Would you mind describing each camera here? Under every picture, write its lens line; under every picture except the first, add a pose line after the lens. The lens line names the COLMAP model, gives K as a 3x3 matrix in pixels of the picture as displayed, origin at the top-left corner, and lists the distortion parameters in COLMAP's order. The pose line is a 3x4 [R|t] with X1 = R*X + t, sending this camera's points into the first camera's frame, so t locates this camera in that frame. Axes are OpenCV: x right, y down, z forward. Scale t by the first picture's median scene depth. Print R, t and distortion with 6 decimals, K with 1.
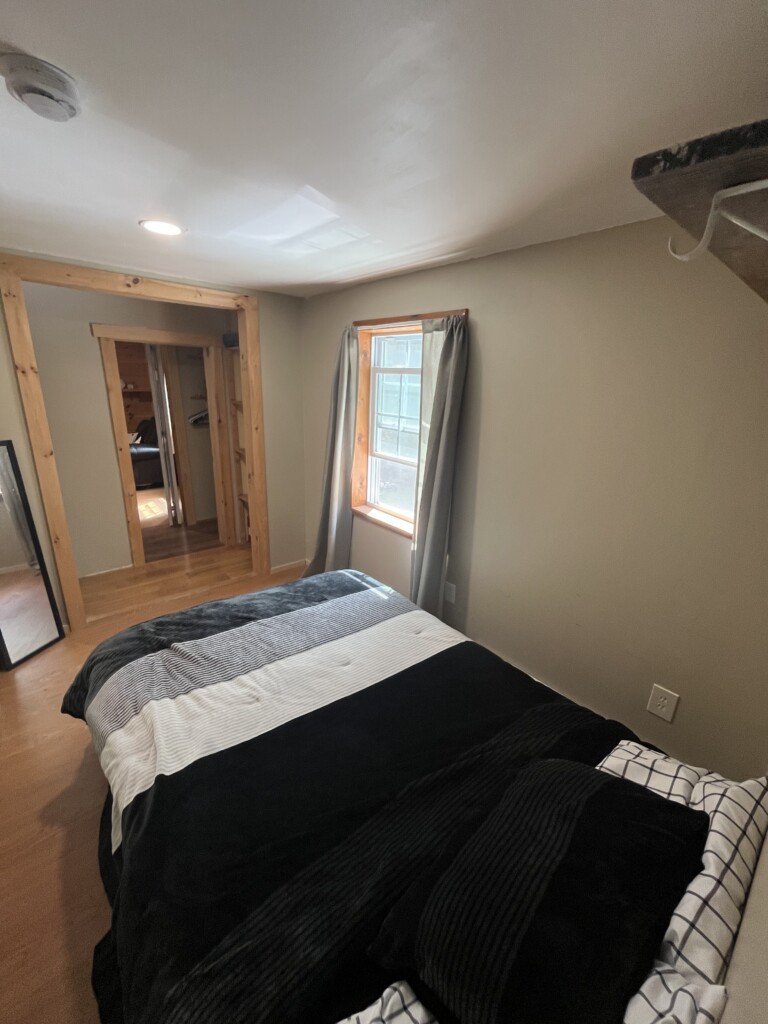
lens RADIAL K [[414.3, 0, 383.4], [0, 414.3, 509.6], [0, 0, 1]] dist [-0.002477, -0.000464]
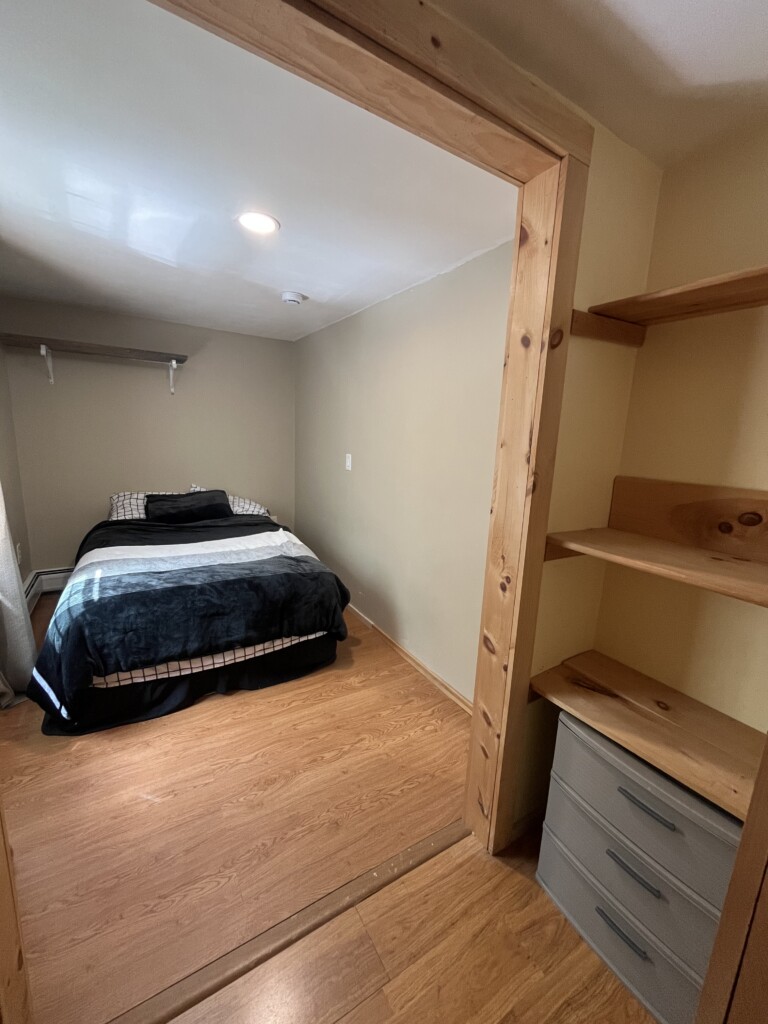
lens RADIAL K [[414.3, 0, 383.4], [0, 414.3, 509.6], [0, 0, 1]] dist [-0.002477, -0.000464]
pose [[-0.980889, -0.113396, 0.158106, -0.995695], [-0.029132, 0.889042, 0.456898, -0.506956], [-0.192373, 0.443560, -0.875355, 1.980335]]
